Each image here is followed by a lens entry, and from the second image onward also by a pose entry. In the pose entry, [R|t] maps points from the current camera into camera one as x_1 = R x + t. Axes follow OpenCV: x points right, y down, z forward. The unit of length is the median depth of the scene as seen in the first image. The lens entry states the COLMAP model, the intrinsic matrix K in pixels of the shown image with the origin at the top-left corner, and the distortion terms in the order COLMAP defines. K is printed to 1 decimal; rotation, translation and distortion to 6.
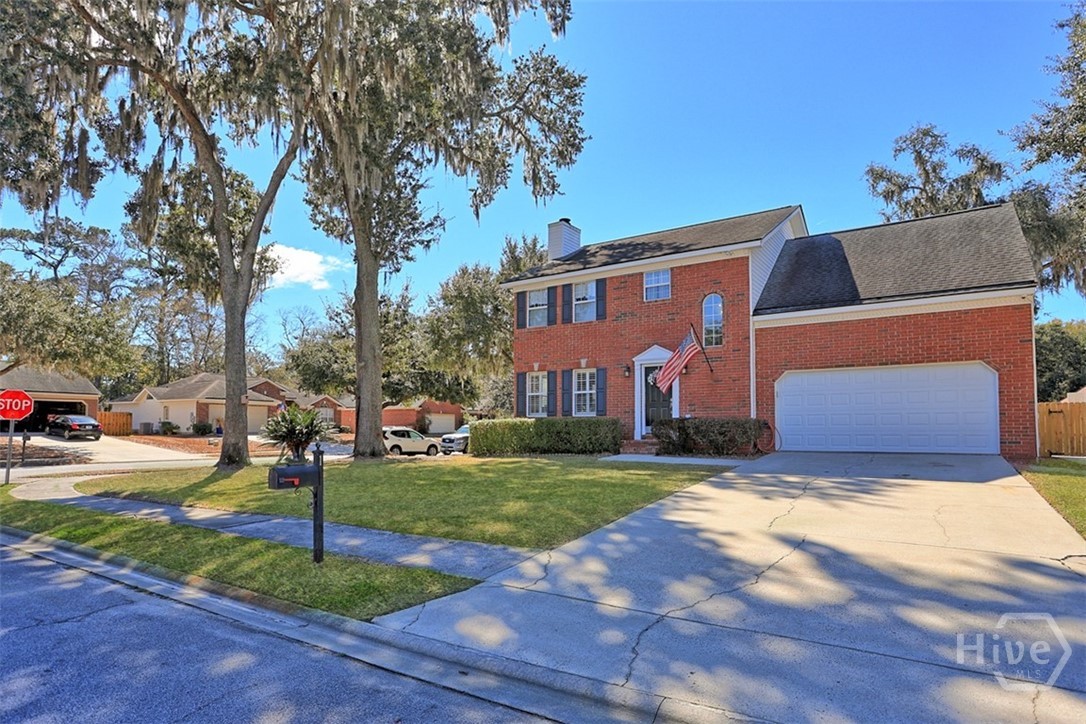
lens RADIAL K [[622.7, 0, 548.7], [0, 622.7, 407.0], [0, 0, 1]] dist [-0.073504, 0.048363]
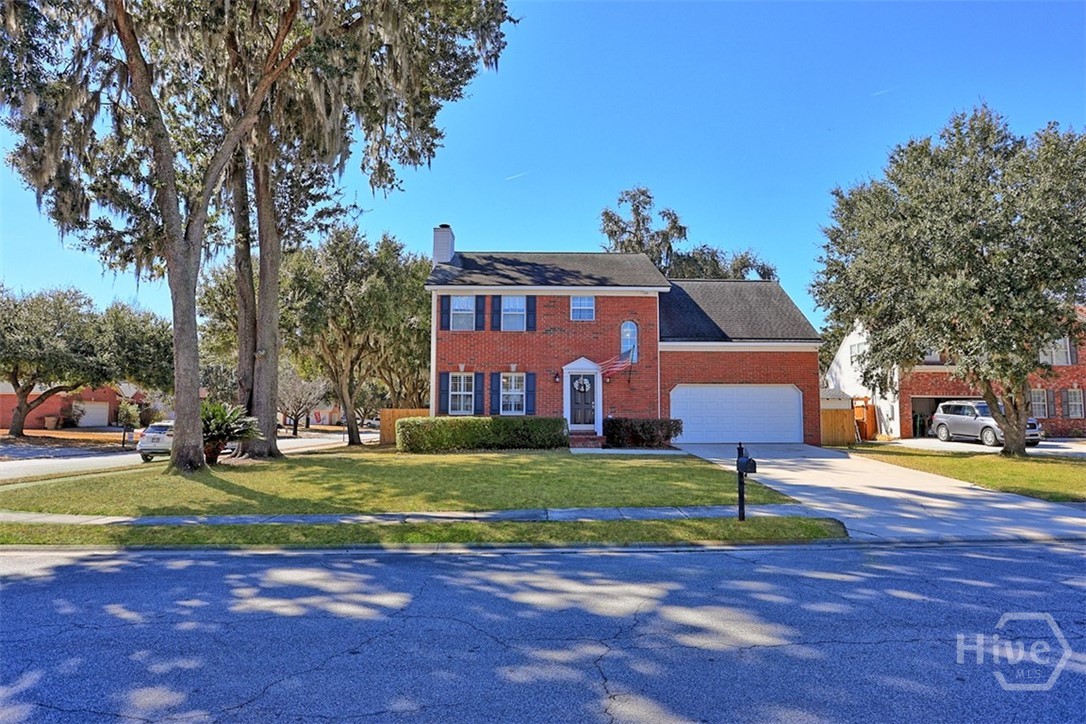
lens RADIAL K [[677.4, 0, 543.0], [0, 677.4, 362.0], [0, 0, 1]] dist [-0.074068, 0.000753]
pose [[0.799663, 0.053858, 0.598029, -0.642443], [-0.026123, 0.998147, -0.054961, -0.014932], [-0.599881, 0.028328, 0.799588, -0.013573]]
